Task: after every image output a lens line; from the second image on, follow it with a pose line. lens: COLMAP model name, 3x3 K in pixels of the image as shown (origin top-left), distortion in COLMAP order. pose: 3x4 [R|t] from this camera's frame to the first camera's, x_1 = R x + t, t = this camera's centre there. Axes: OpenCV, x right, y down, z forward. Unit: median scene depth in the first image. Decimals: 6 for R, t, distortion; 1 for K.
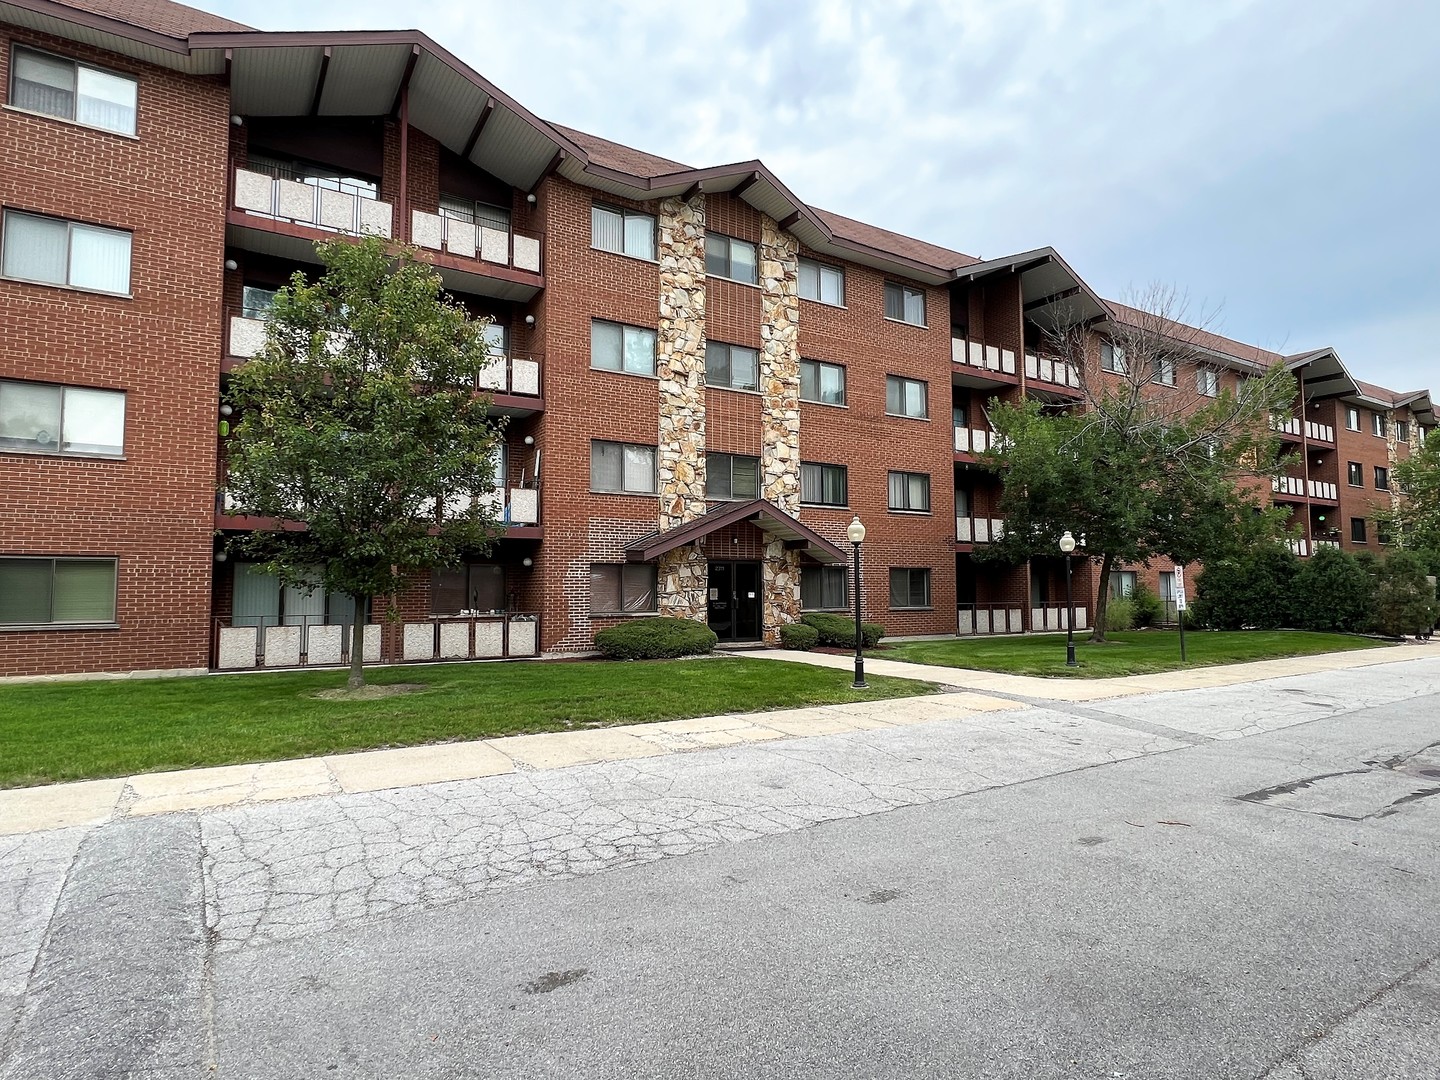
lens RADIAL K [[806.8, 0, 717.0], [0, 806.8, 539.2], [0, 0, 1]] dist [0.004921, 0.000104]
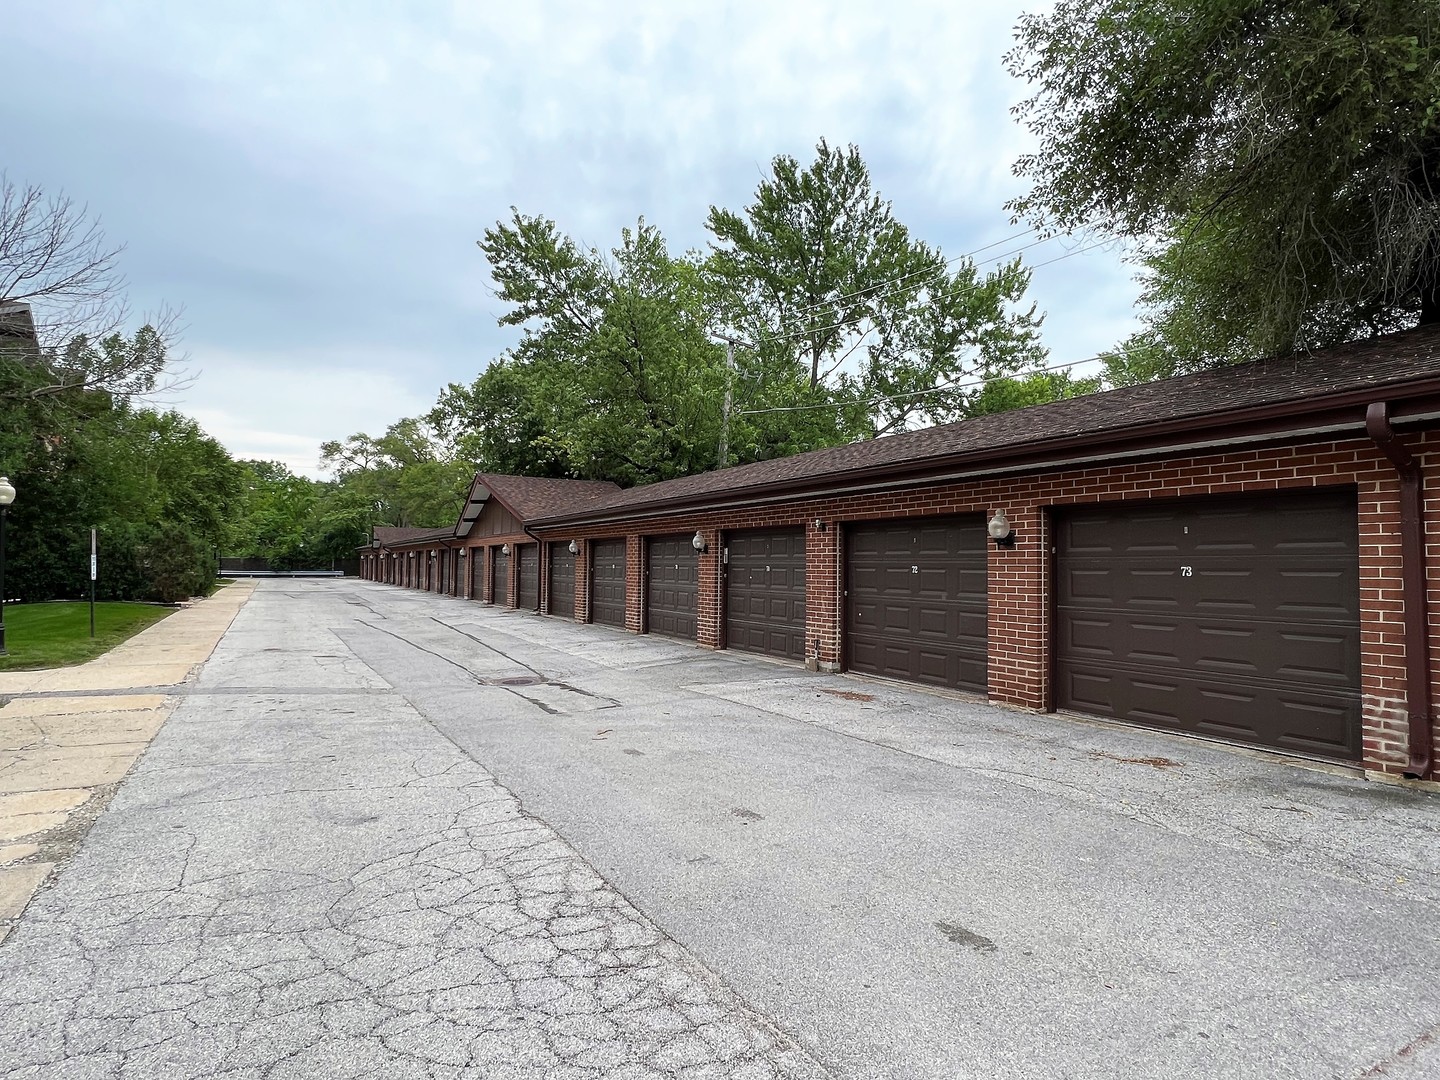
lens RADIAL K [[806.8, 0, 716.7], [0, 806.8, 539.0], [0, 0, 1]] dist [0.004921, 0.000104]
pose [[0.039582, 0.035206, 0.998596, -0.754005], [-0.067323, 0.997202, -0.032489, 0.074601], [-0.996946, -0.065942, 0.041841, 0.808038]]
